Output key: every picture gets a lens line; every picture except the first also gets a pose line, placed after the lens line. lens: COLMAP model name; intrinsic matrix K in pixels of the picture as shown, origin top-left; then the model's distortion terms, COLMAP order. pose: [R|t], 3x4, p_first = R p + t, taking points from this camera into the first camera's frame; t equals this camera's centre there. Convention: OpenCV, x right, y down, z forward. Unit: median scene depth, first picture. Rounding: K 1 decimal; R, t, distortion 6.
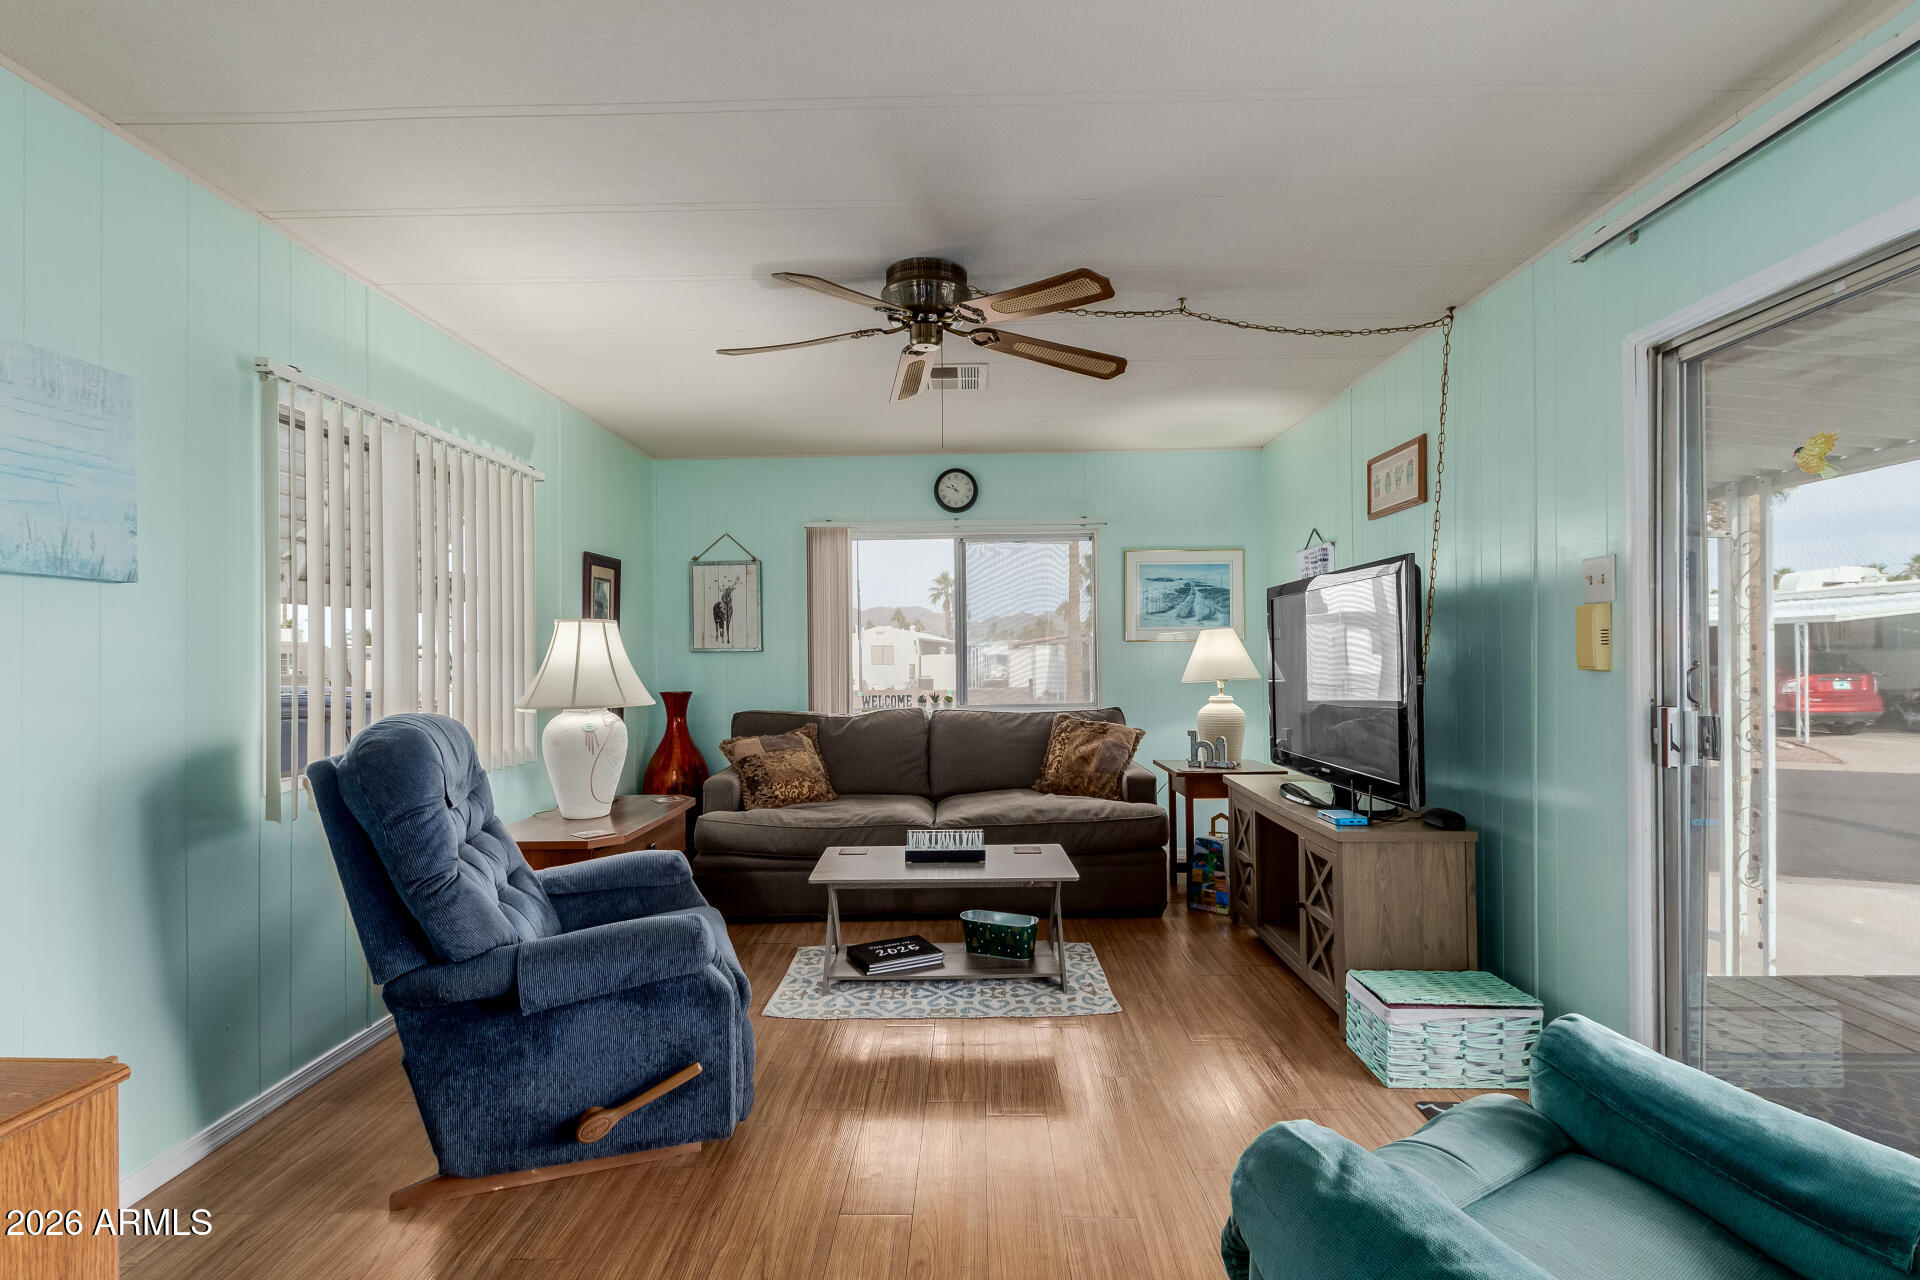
lens RADIAL K [[875.2, 0, 954.5], [0, 875.2, 656.3], [0, 0, 1]] dist [0.001965, -0.000065]
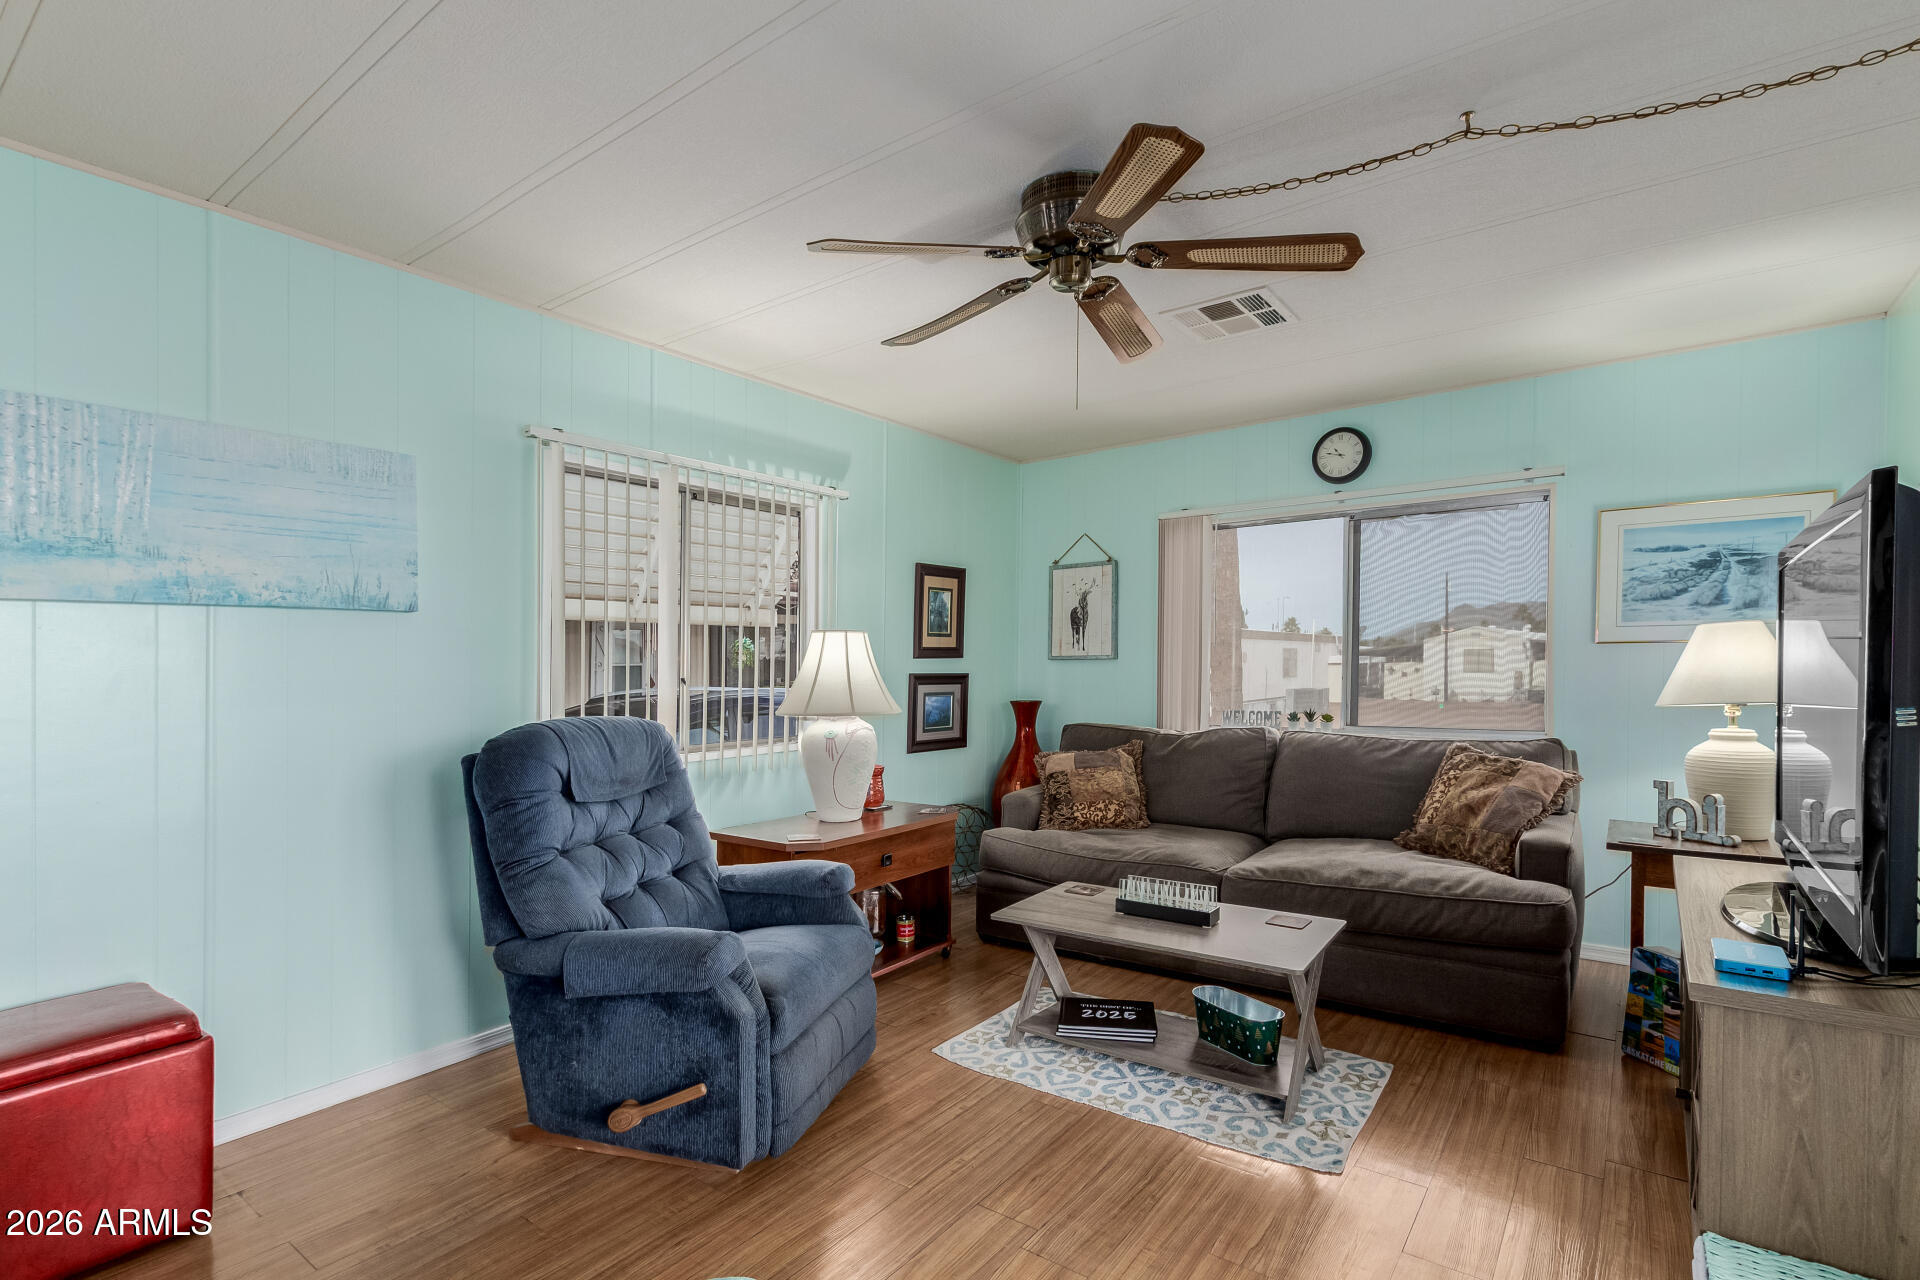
lens RADIAL K [[904.8, 0, 964.6], [0, 904.8, 677.6], [0, 0, 1]] dist [0.014986, -0.007064]
pose [[0.818647, 0.010092, -0.574209, 0.304657], [0.000287, 0.999838, 0.017982, -0.004681], [0.574297, -0.014885, 0.818511, 0.199503]]
